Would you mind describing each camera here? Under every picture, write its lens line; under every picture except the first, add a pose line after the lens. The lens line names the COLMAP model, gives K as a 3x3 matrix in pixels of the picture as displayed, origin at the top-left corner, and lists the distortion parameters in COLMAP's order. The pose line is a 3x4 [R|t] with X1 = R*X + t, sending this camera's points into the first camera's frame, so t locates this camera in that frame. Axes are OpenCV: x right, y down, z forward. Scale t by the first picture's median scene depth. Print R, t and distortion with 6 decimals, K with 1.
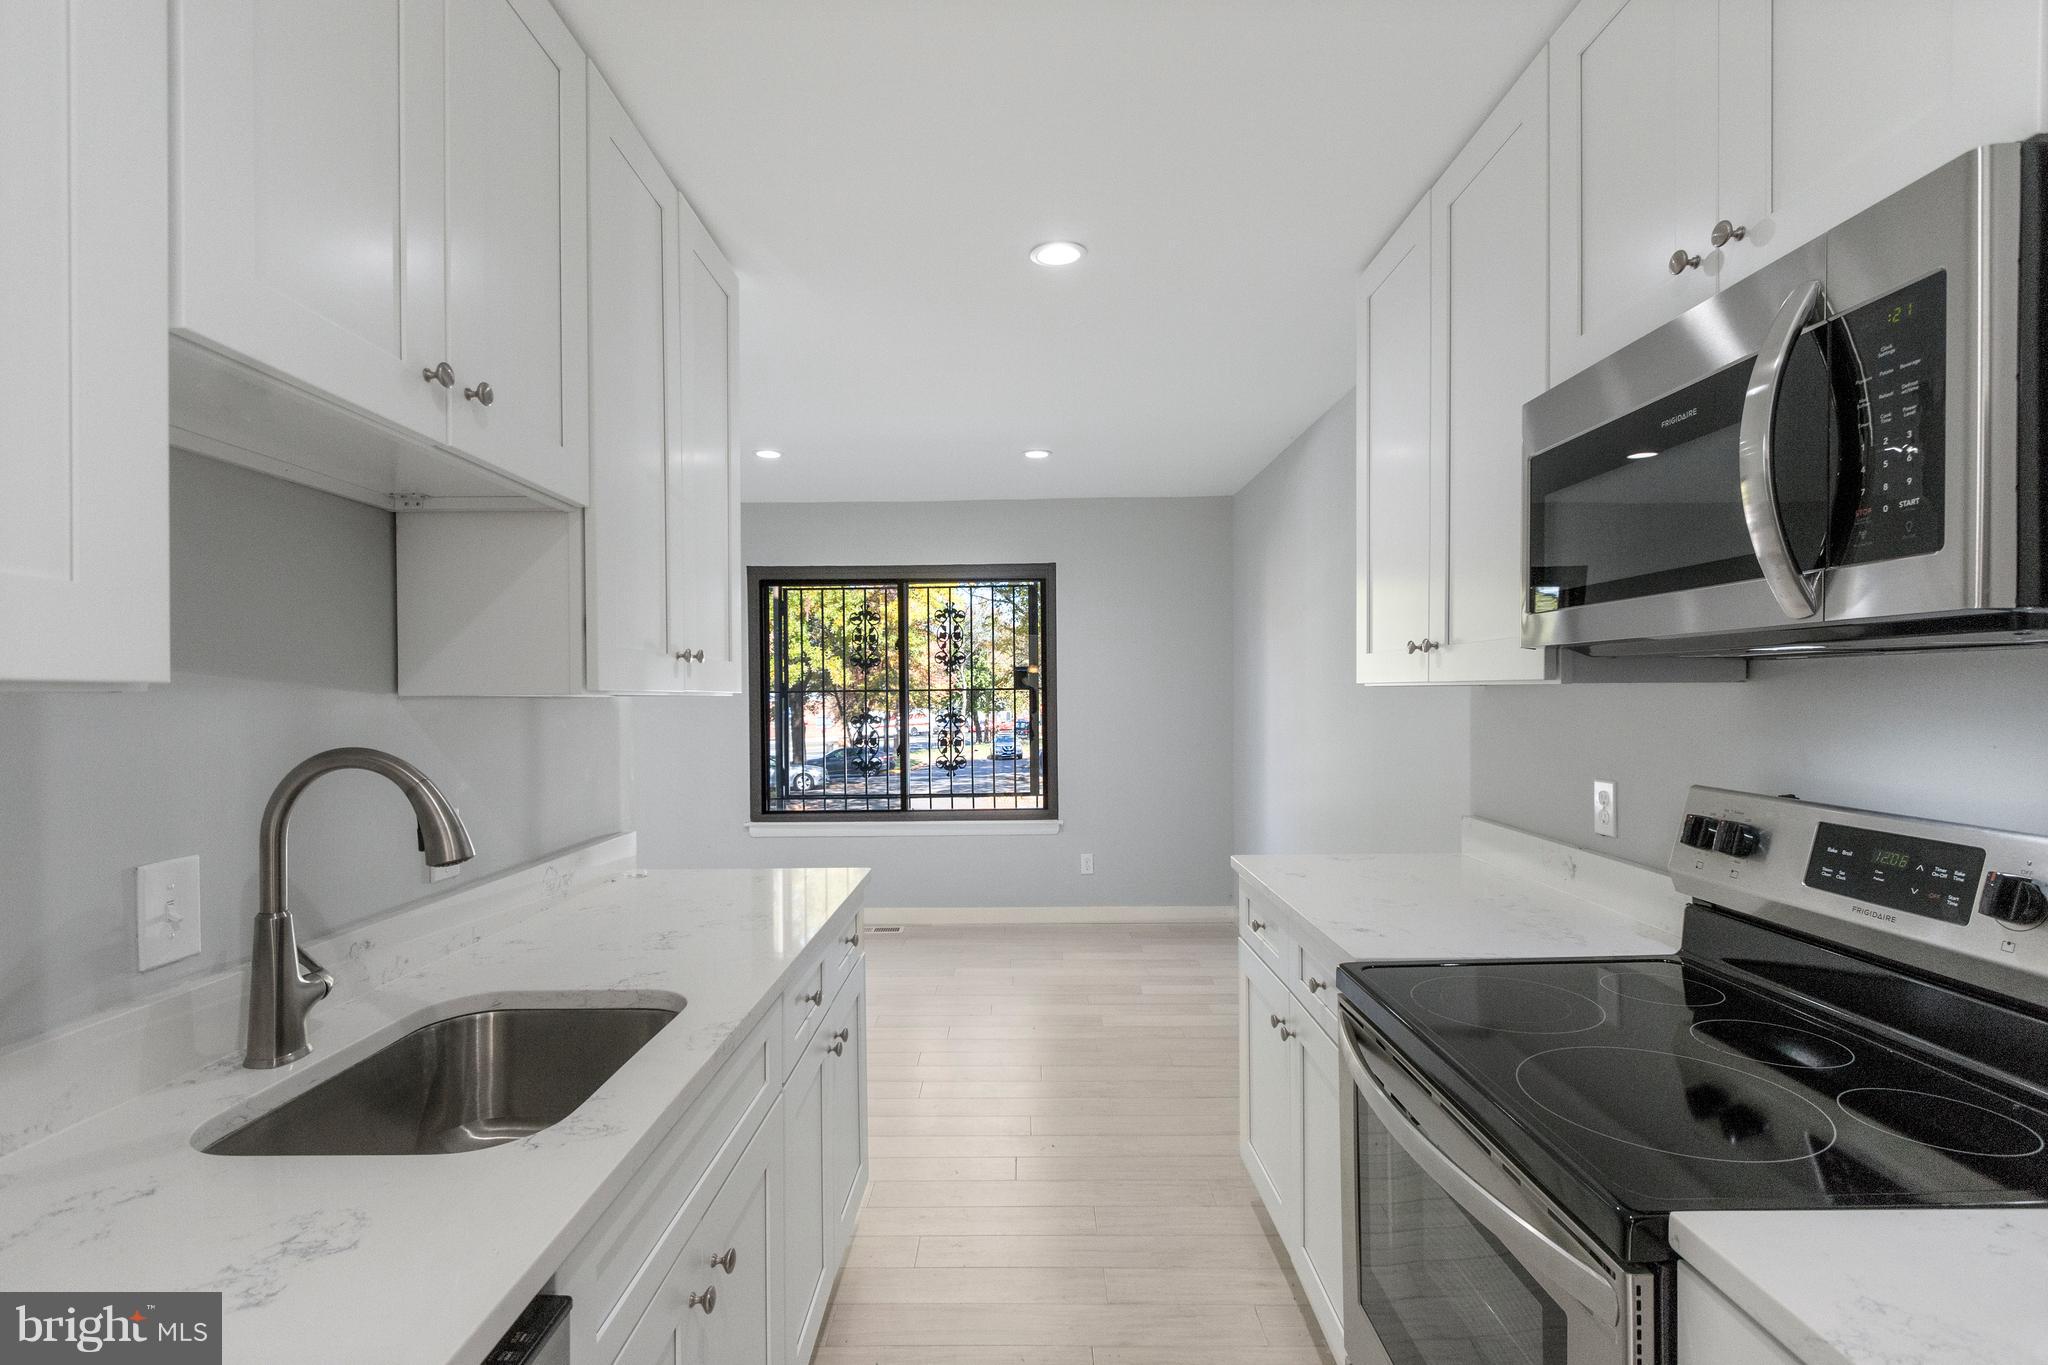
lens RADIAL K [[956.8, 0, 1012.7], [0, 956.8, 696.1], [0, 0, 1]] dist [0.004787, -0.003274]
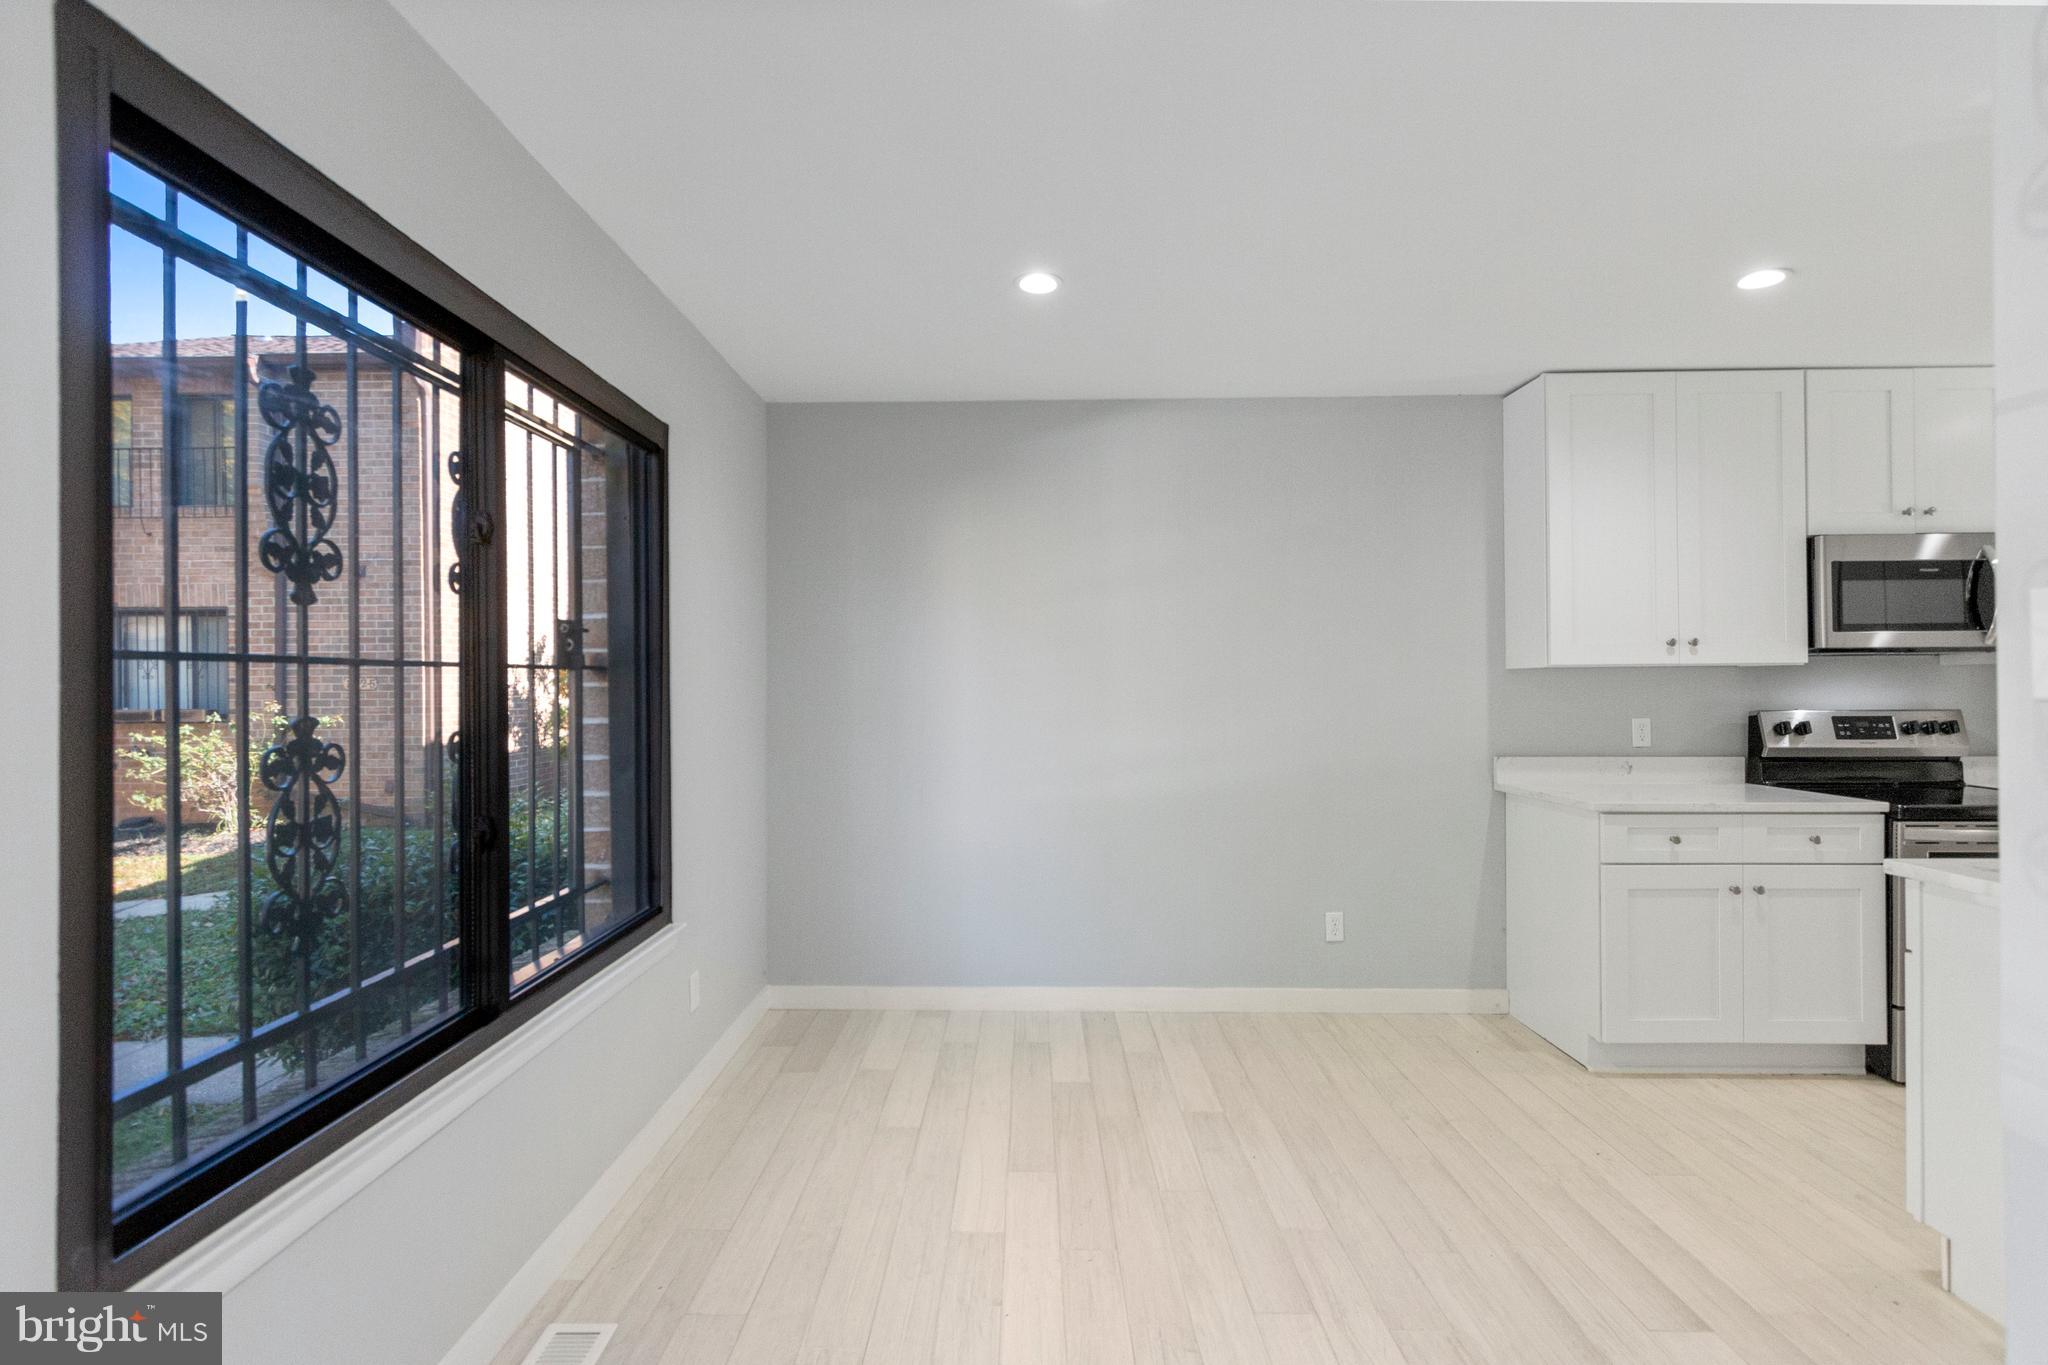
lens RADIAL K [[956.8, 0, 1005.0], [0, 956.8, 678.6], [0, 0, 1]] dist [0.004787, -0.003274]
pose [[0.004137, 0.014732, 0.999883, -1.454342], [0.013180, 0.999804, -0.014785, 0.024101], [-0.999905, 0.013240, 0.003942, 2.538673]]
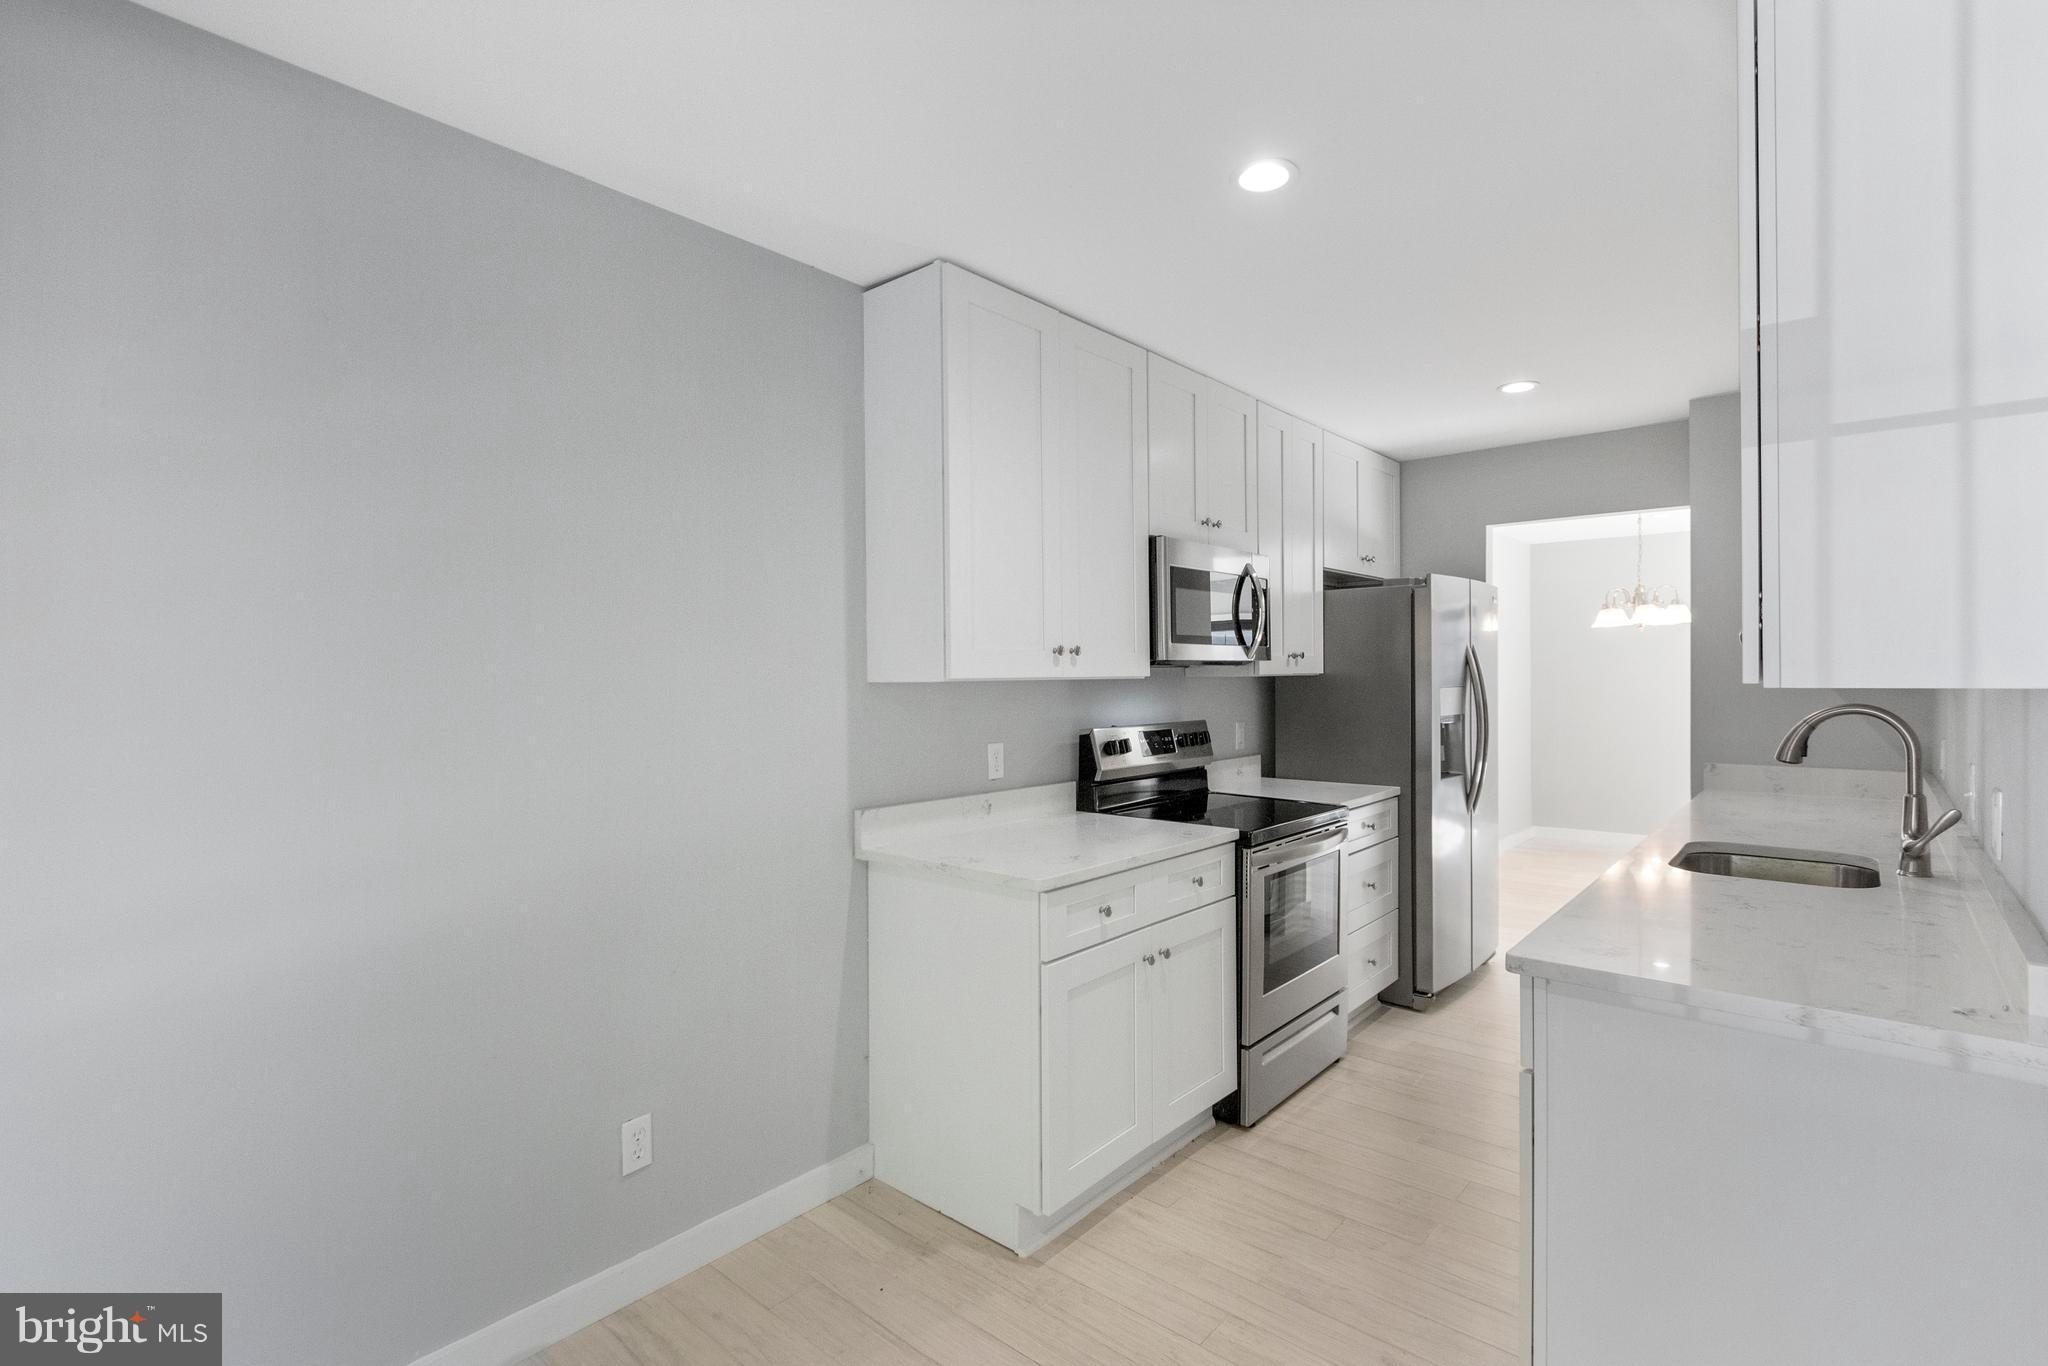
lens RADIAL K [[956.8, 0, 1014.1], [0, 956.8, 680.5], [0, 0, 1]] dist [0.004787, -0.003274]
pose [[-0.761552, 0.011805, 0.647996, -0.446855], [0.019670, 0.999794, 0.004903, -0.021374], [-0.647805, 0.016480, -0.761628, 2.414262]]
